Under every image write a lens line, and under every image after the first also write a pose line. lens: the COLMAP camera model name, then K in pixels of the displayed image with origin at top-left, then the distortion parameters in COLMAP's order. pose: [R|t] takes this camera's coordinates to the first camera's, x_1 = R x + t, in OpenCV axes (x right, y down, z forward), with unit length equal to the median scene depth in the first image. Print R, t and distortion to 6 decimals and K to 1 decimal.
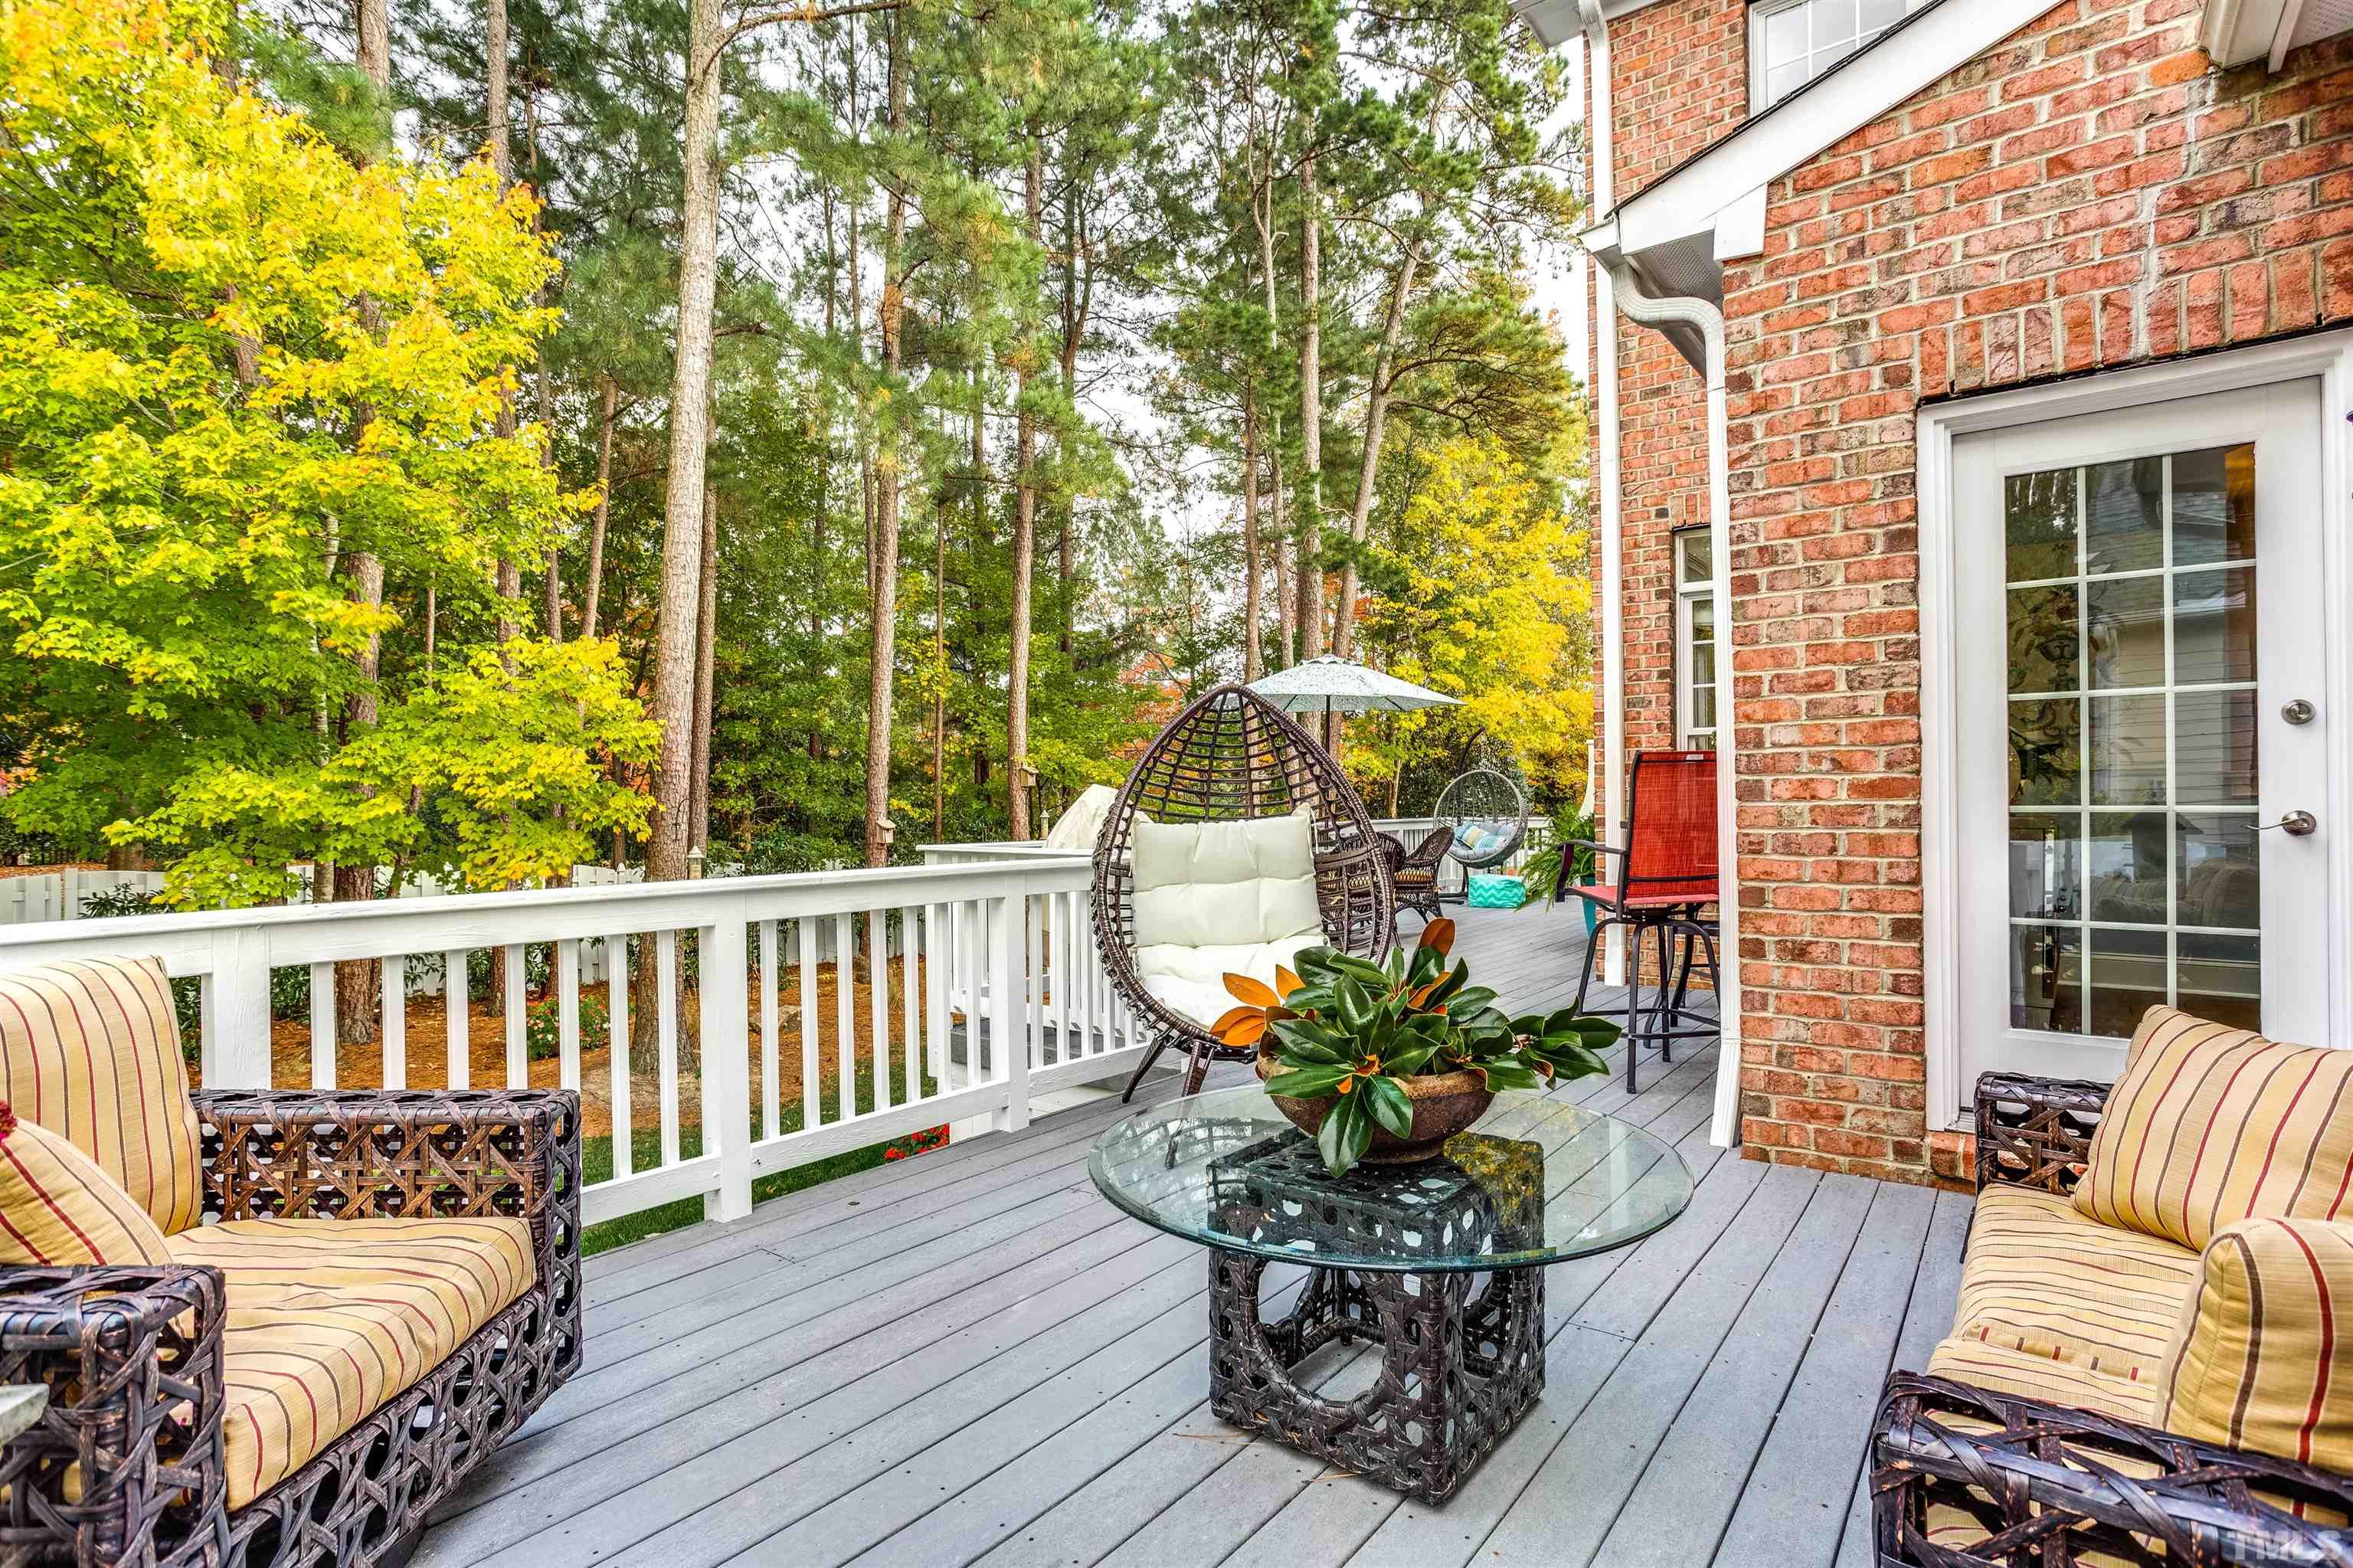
lens RADIAL K [[1181.4, 0, 1176.5], [0, 1181.4, 784.0], [0, 0, 1]] dist [-0.037786, 0.021022]
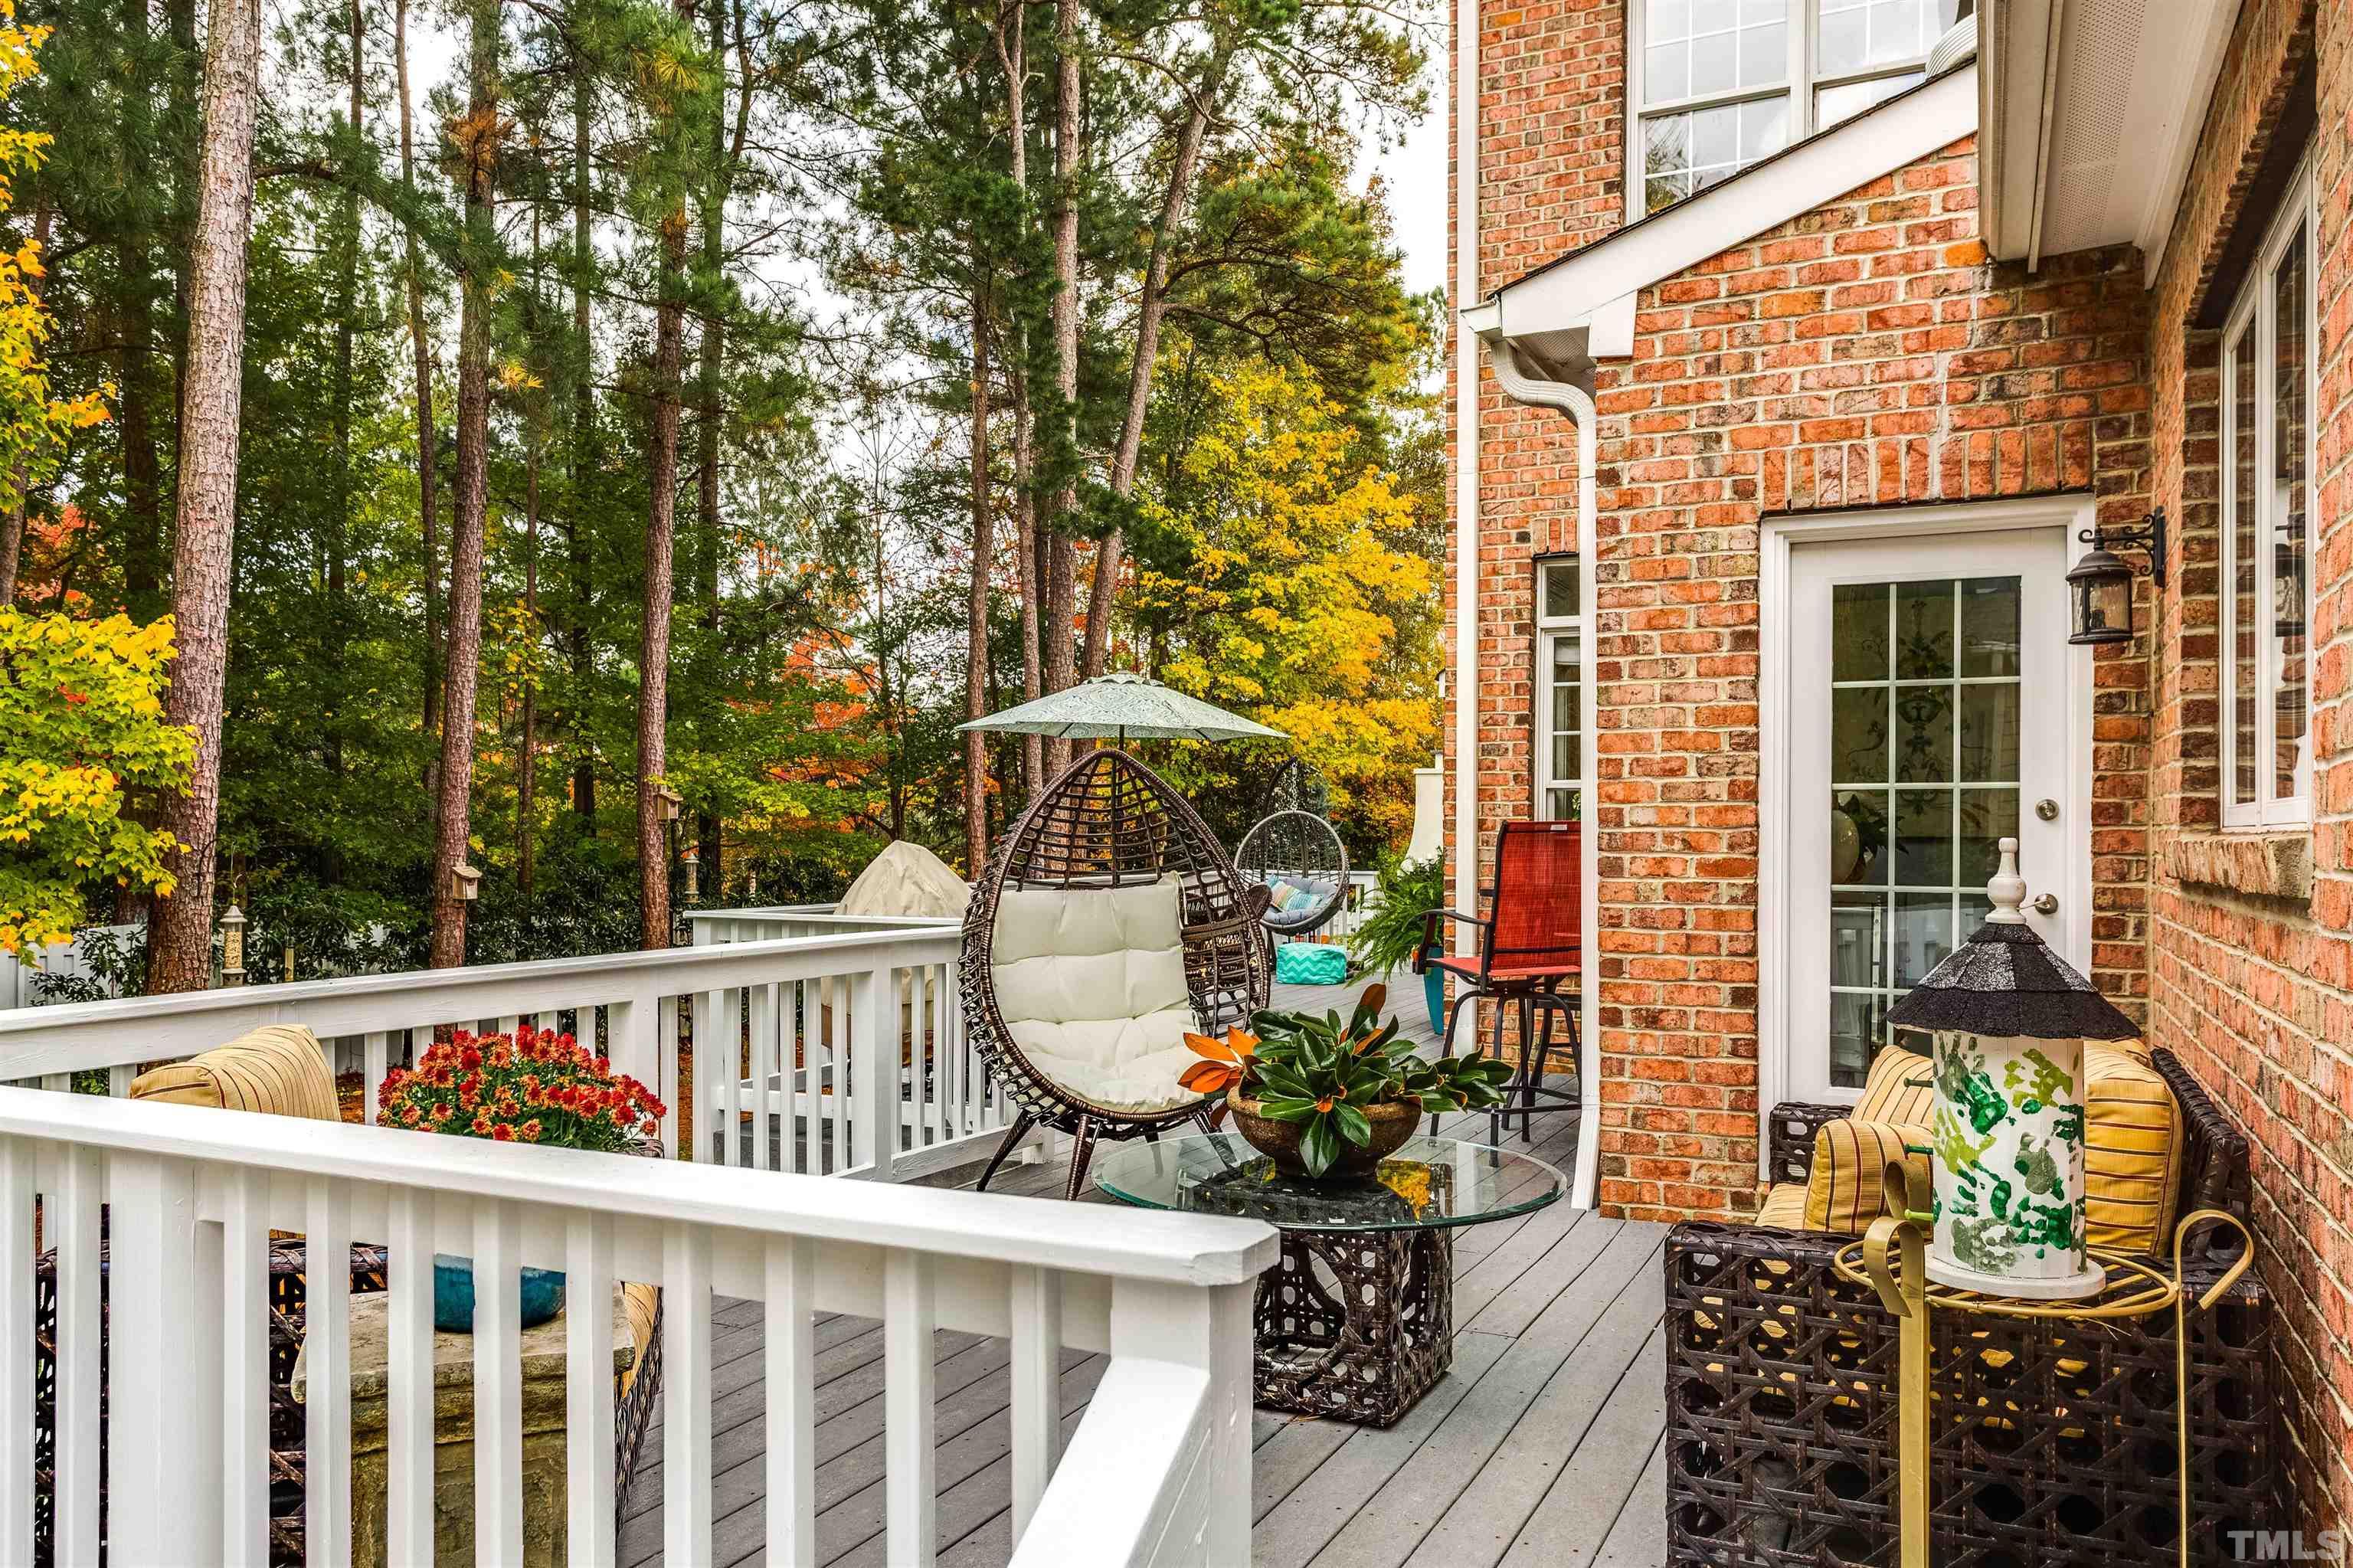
lens RADIAL K [[1721.4, 0, 1174.6], [0, 1721.4, 802.4], [0, 0, 1]] dist [0.006142, 0.002387]
pose [[0.978684, 0.016063, 0.204741, -0.212138], [-0.015298, 0.999869, -0.005318, -0.038118], [-0.204799, 0.002073, 0.978802, -0.434663]]
